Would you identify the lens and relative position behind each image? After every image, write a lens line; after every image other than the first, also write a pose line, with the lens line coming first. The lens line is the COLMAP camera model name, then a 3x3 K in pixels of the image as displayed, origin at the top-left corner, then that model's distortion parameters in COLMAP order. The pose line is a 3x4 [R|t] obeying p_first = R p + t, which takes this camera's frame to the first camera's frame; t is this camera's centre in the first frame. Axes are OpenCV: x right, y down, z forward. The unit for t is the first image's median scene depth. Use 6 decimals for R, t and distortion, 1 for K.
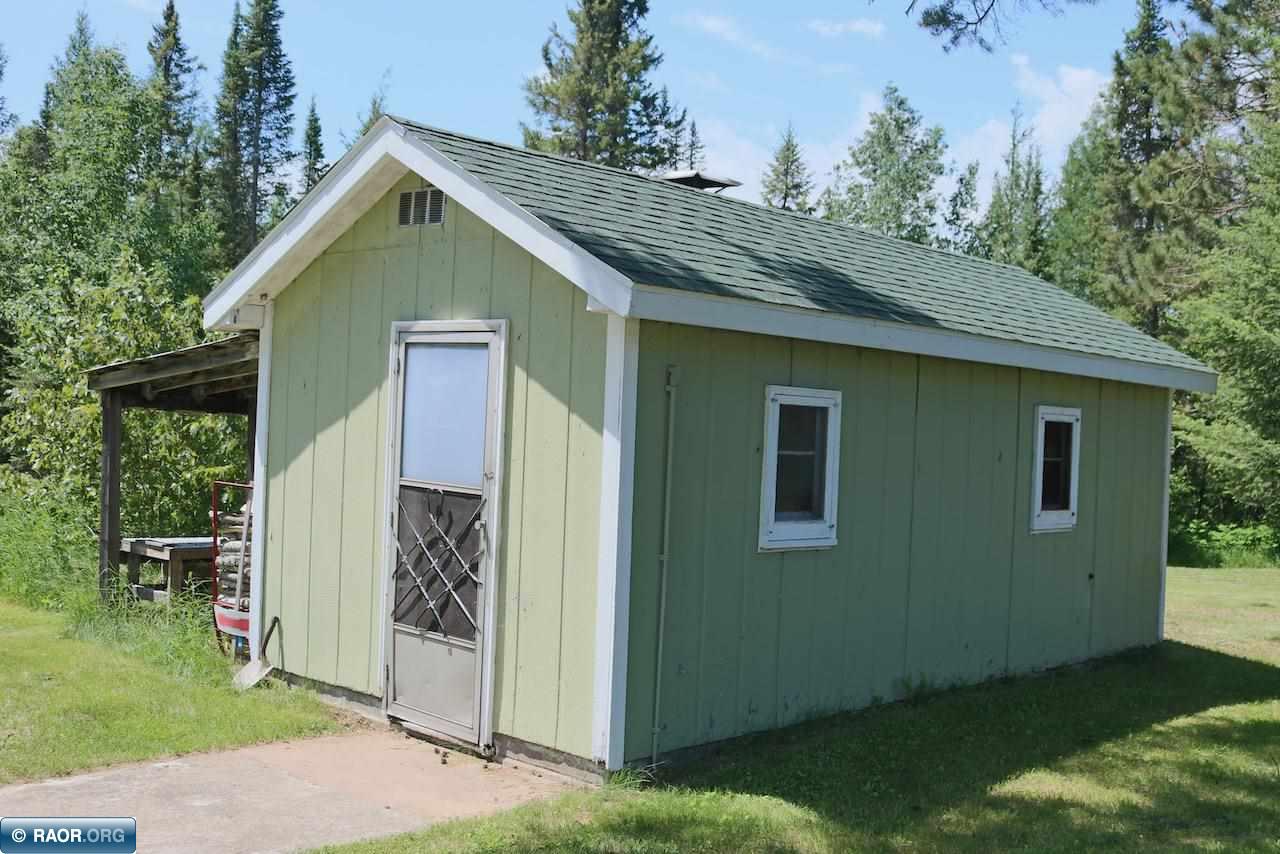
lens RADIAL K [[1327.5, 0, 640.0], [0, 1327.5, 427.0], [0, 0, 1]] dist [-0.403808, 0.000738]
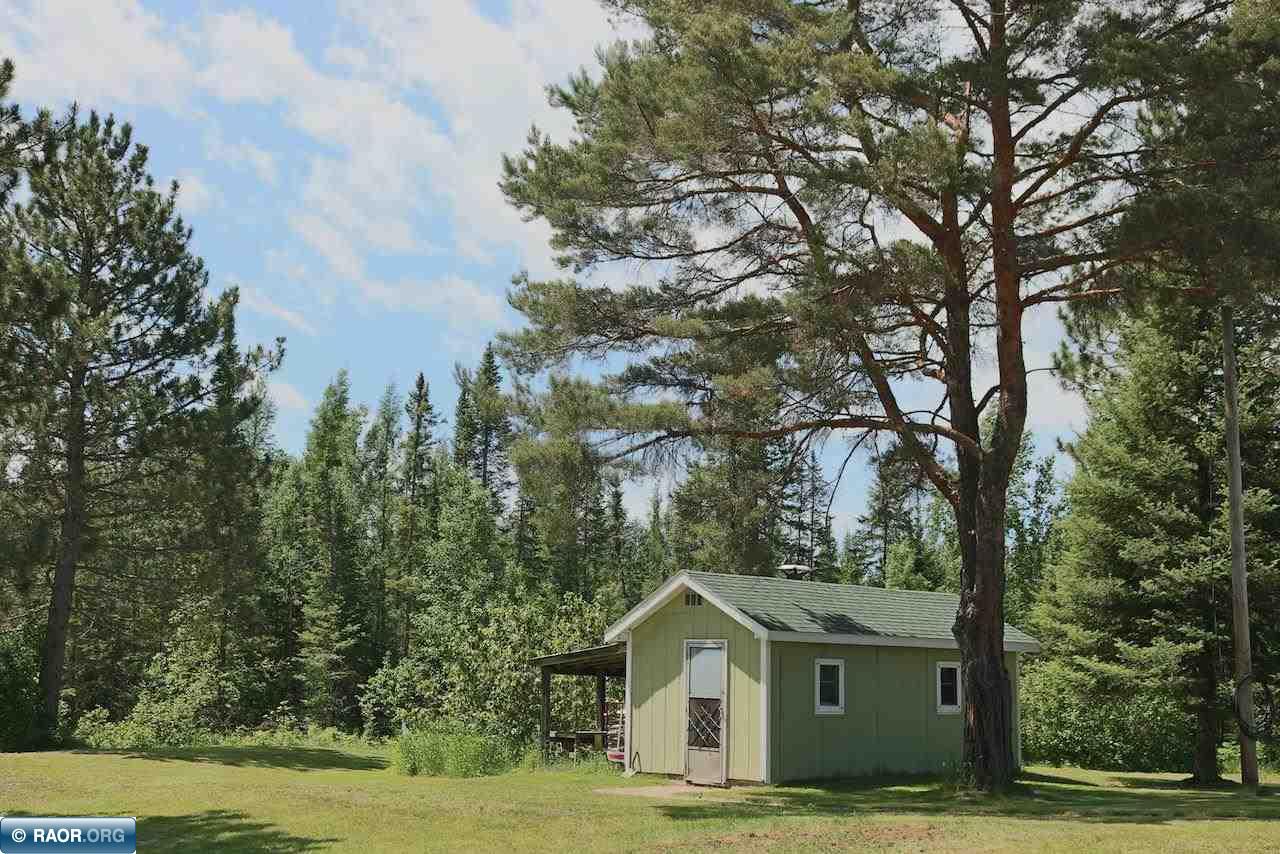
lens RADIAL K [[1564.7, 0, 640.0], [0, 1564.7, 427.0], [0, 0, 1]] dist [-0.104431, 0.053791]
pose [[0.994933, -0.042251, -0.091233, 0.044314], [0.026167, 0.984961, -0.170783, 0.041241], [0.097077, 0.167531, 0.981076, -2.427463]]
